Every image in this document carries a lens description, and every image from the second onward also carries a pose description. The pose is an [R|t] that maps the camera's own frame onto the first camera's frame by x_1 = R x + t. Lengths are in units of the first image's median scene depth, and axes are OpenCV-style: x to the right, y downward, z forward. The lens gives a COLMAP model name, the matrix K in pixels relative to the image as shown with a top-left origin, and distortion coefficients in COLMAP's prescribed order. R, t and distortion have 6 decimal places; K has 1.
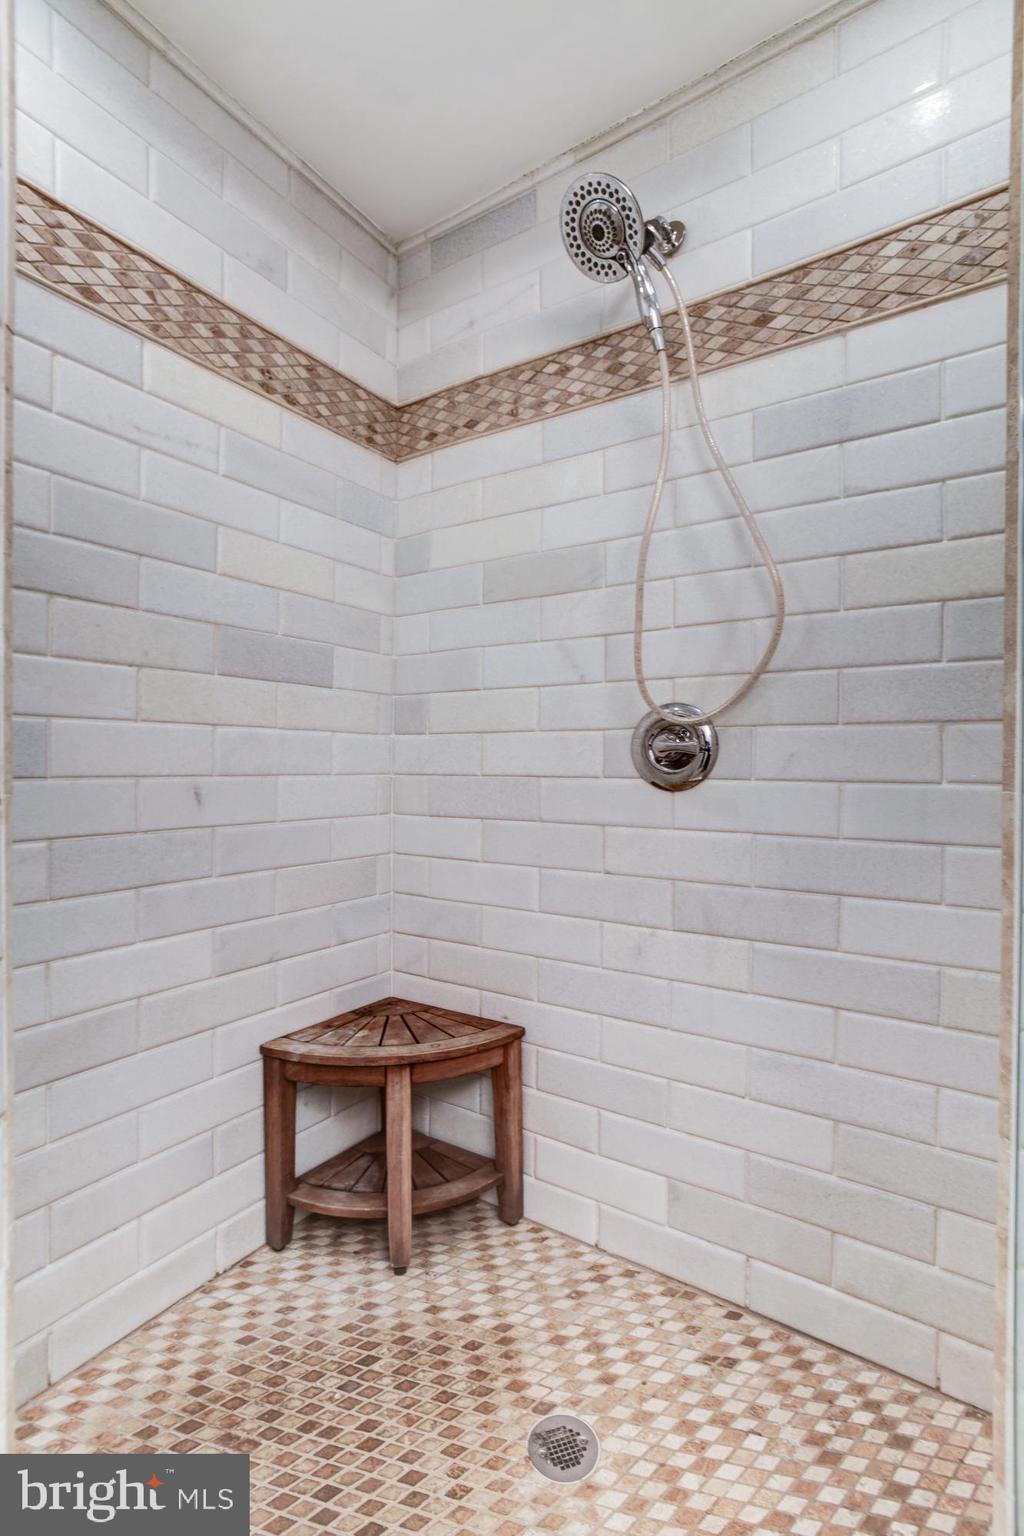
lens RADIAL K [[712.5, 0, 522.5], [0, 712.5, 791.4], [0, 0, 1]] dist [-0.044776, 0.021838]
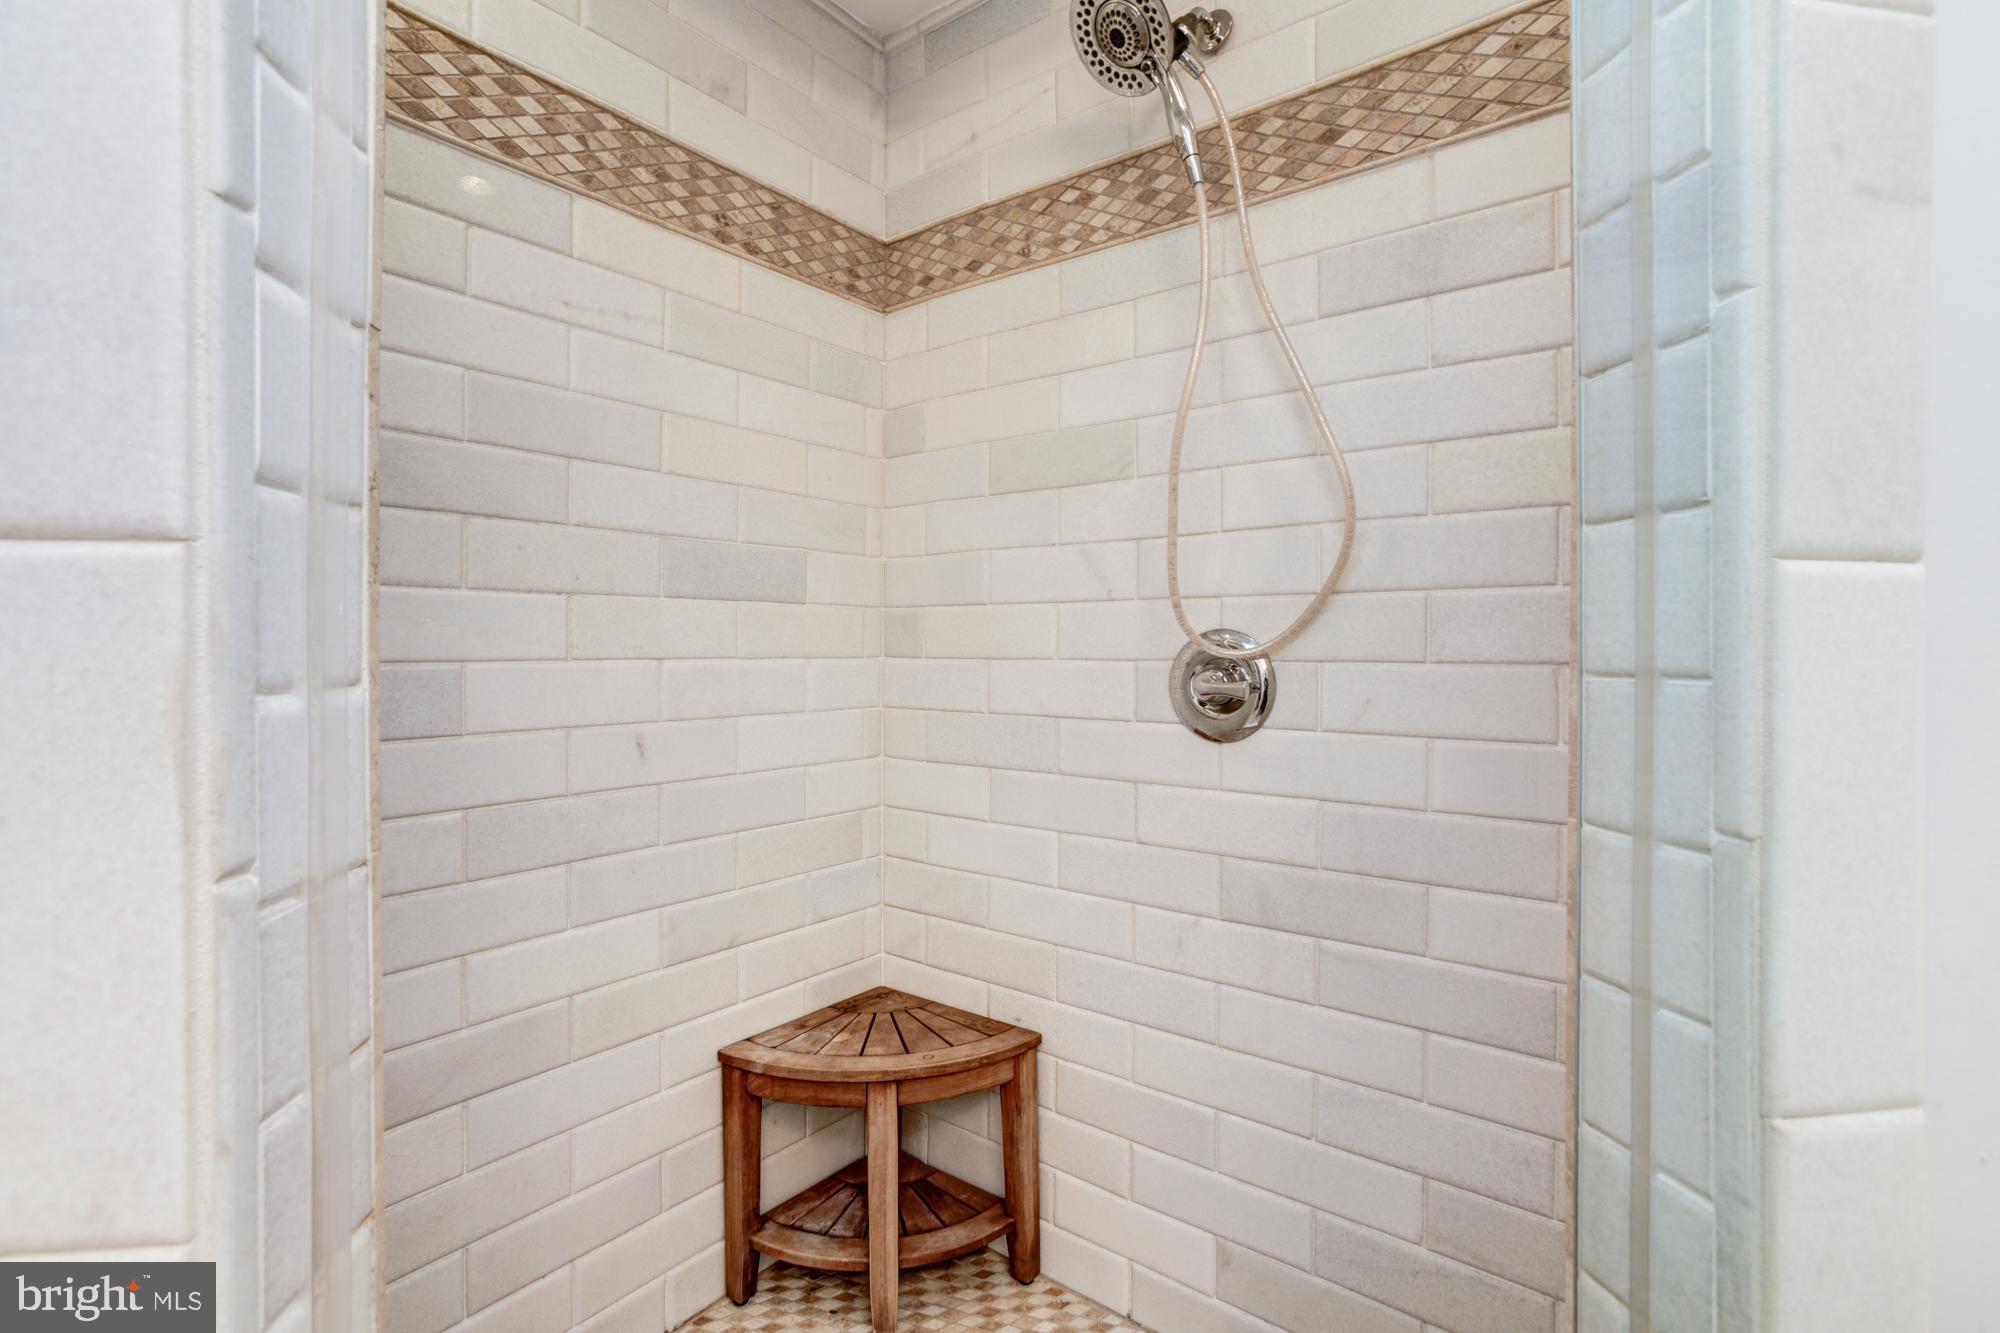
lens RADIAL K [[927.7, 0, 1013.9], [0, 927.7, 669.5], [0, 0, 1]] dist [-0.044776, 0.021838]
pose [[0.996682, -0.013256, -0.080305, 0.066611], [0.012596, 0.999883, -0.008720, -0.073964], [0.080411, 0.007679, 0.996732, -0.040583]]
